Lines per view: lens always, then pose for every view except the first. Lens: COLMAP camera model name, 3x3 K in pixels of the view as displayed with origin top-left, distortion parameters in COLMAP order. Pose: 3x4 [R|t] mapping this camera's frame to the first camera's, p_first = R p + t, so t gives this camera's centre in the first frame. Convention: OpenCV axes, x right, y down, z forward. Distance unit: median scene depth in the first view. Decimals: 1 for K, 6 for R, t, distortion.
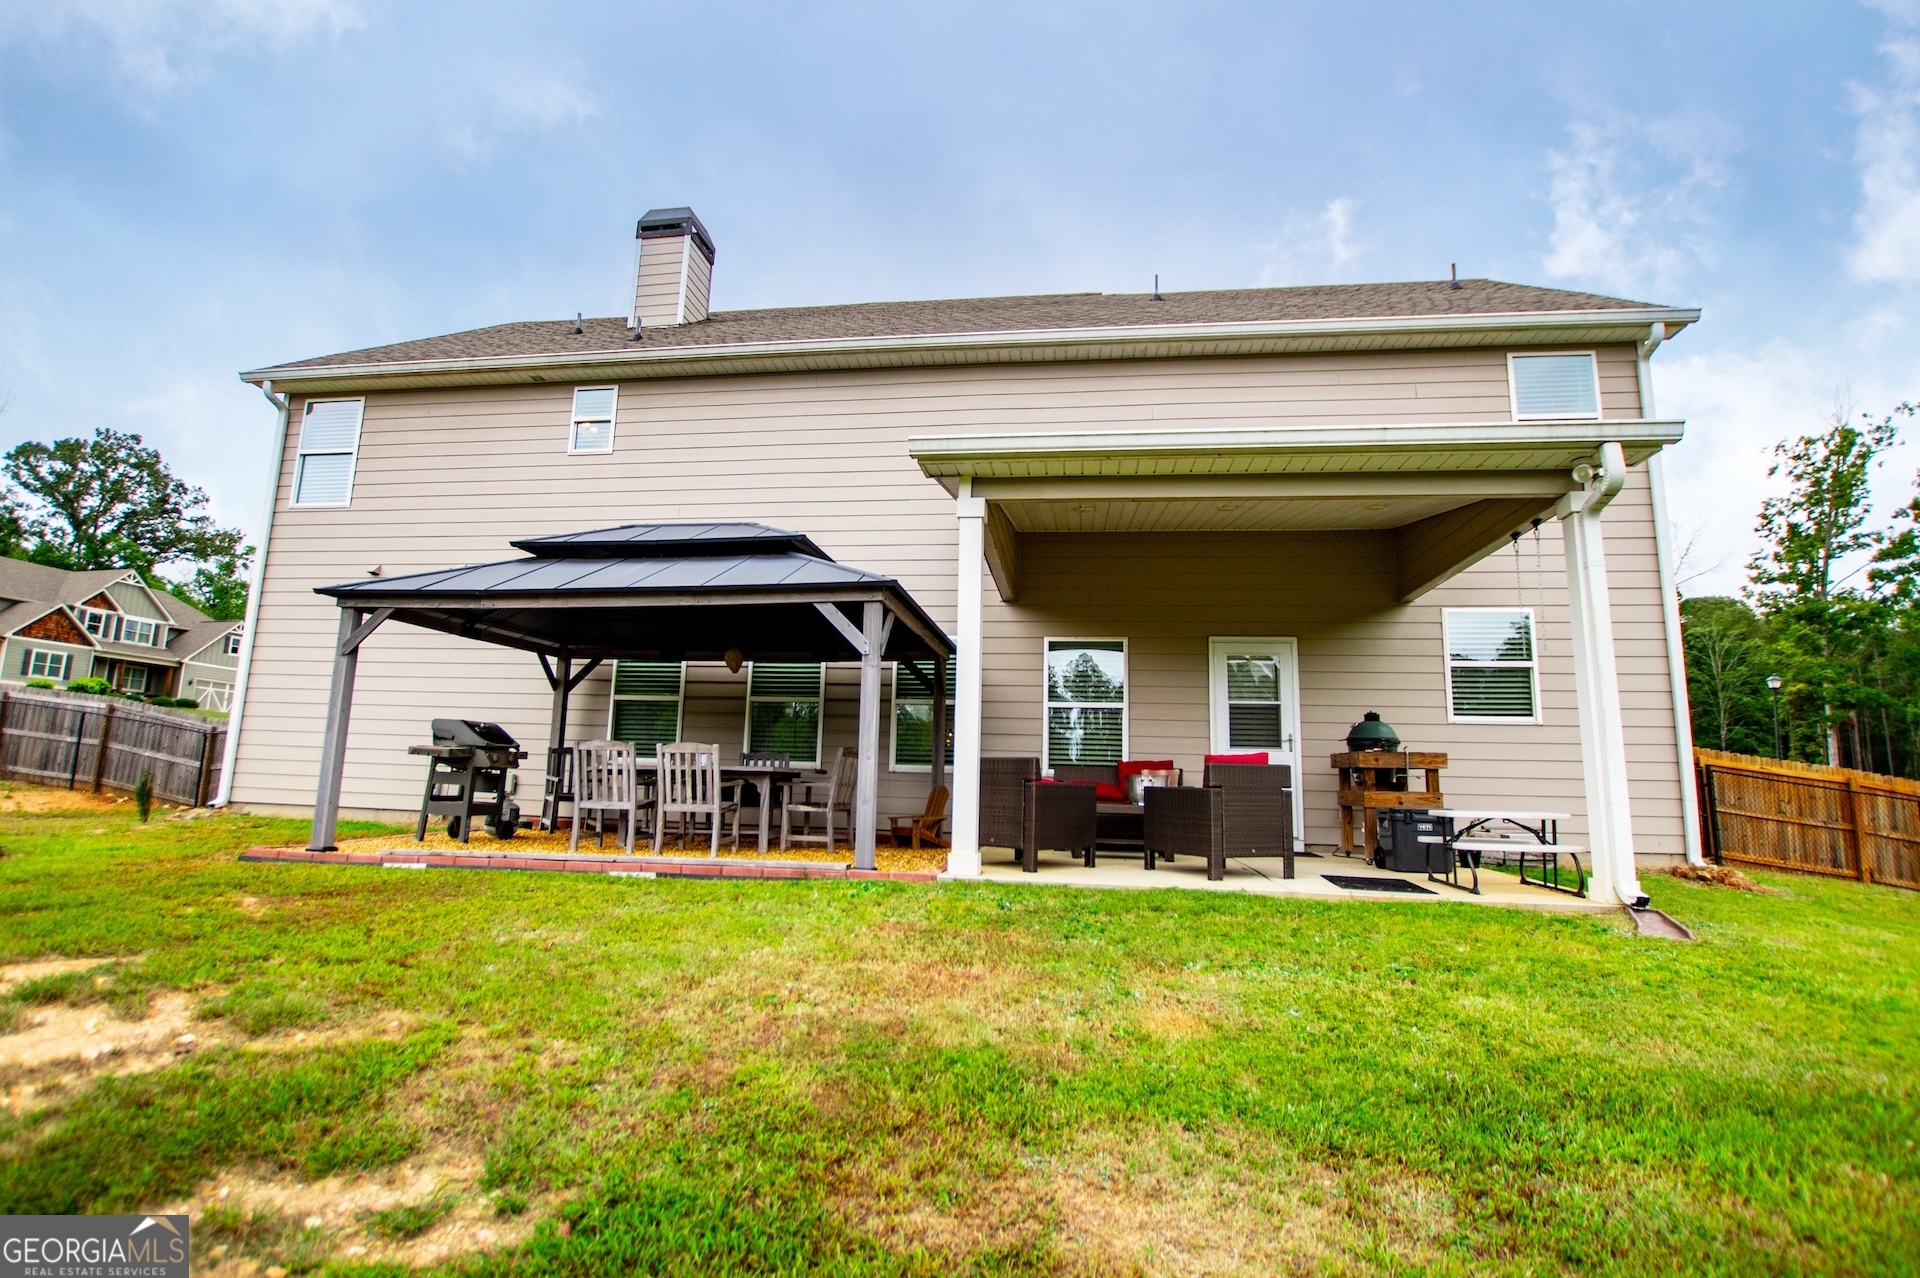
lens RADIAL K [[857.0, 0, 960.0], [0, 857.0, 639.0], [0, 0, 1]] dist [-0.028145, 0.000880]
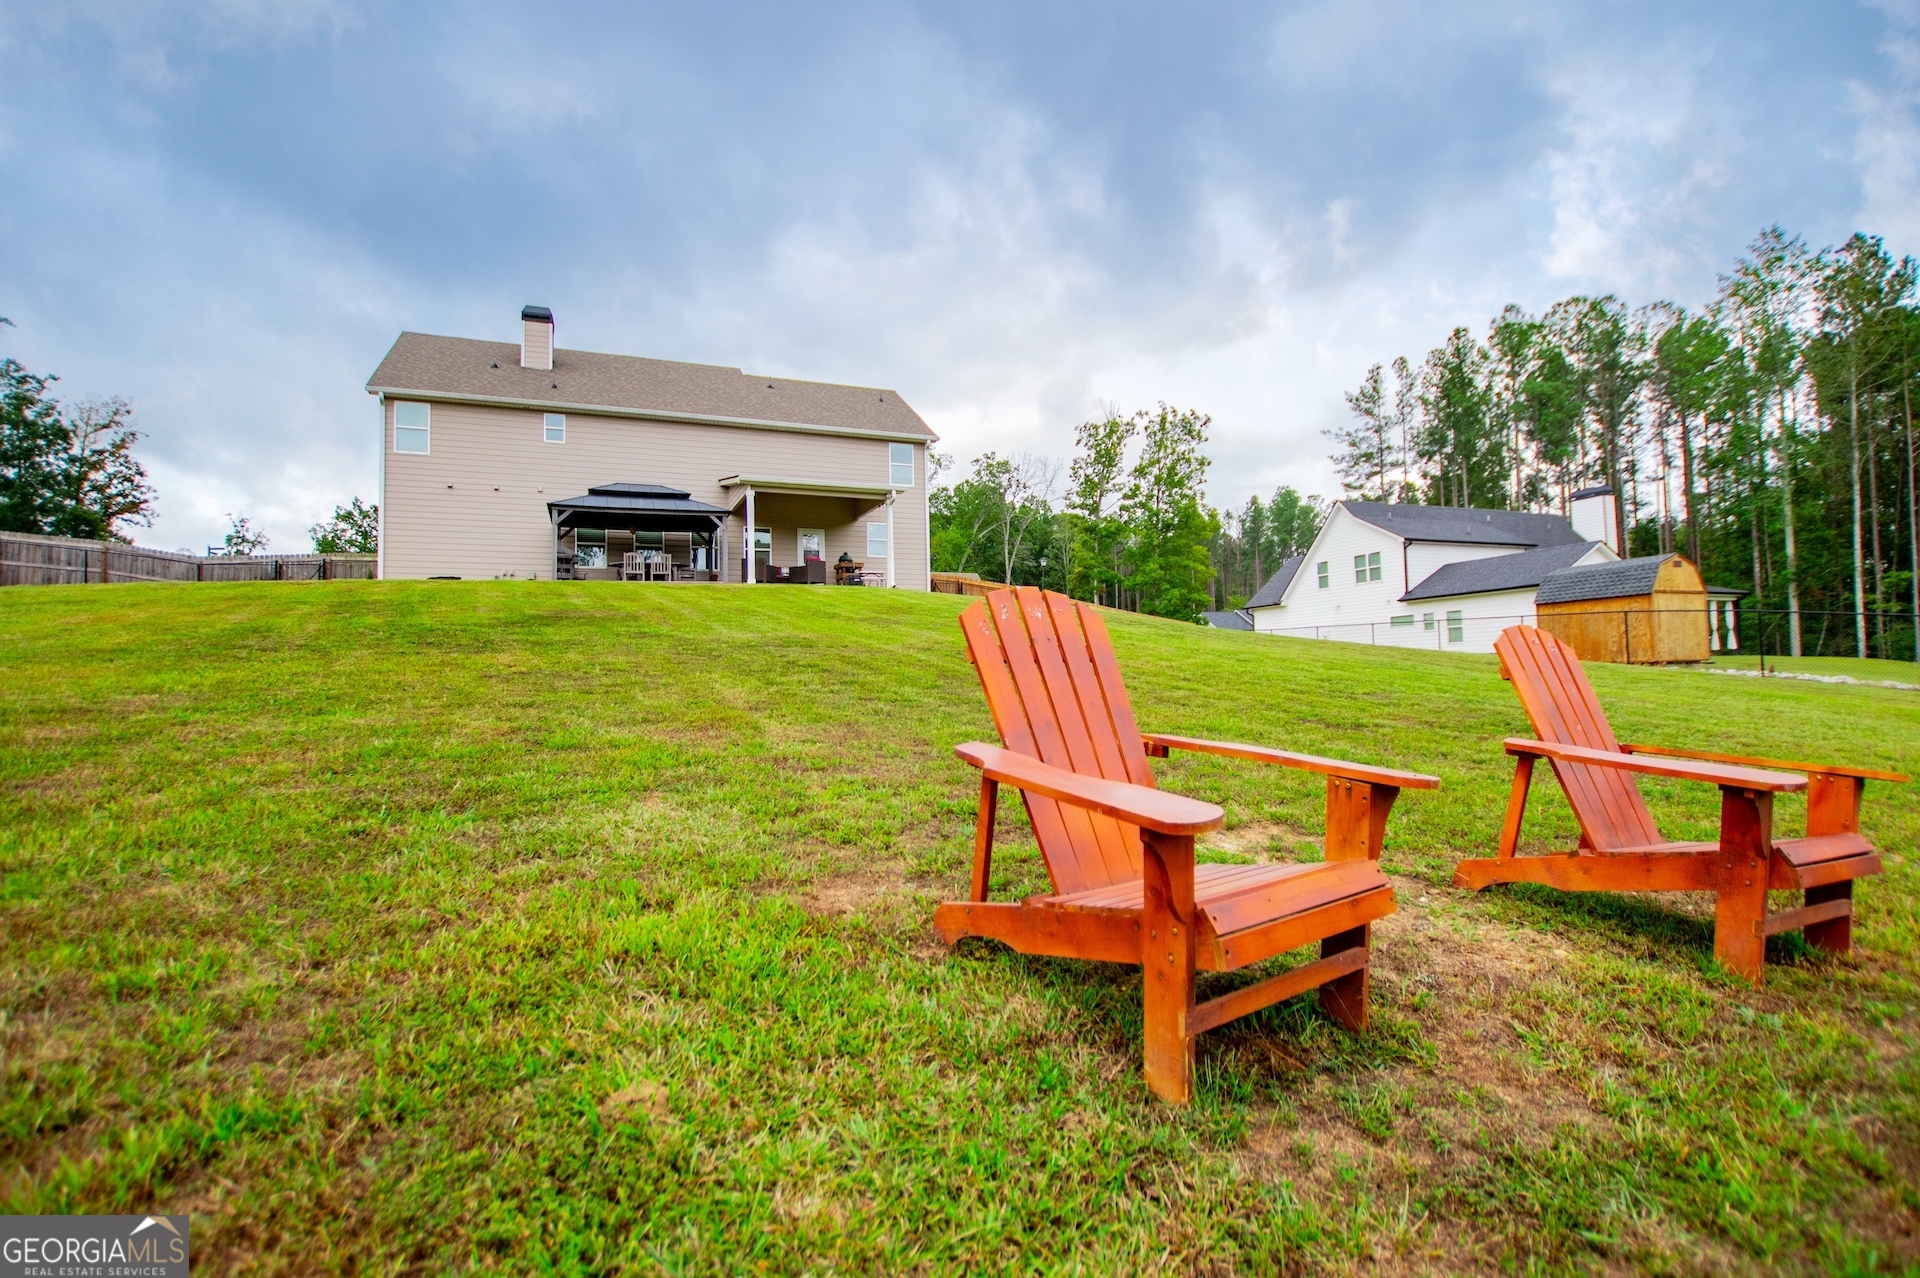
lens RADIAL K [[857.0, 0, 960.0], [0, 857.0, 639.0], [0, 0, 1]] dist [-0.028145, 0.000880]
pose [[0.843351, -0.025997, 0.536733, -0.171551], [-0.044281, 0.992070, 0.117627, 0.000887], [-0.535535, -0.122968, 0.835513, -0.377337]]
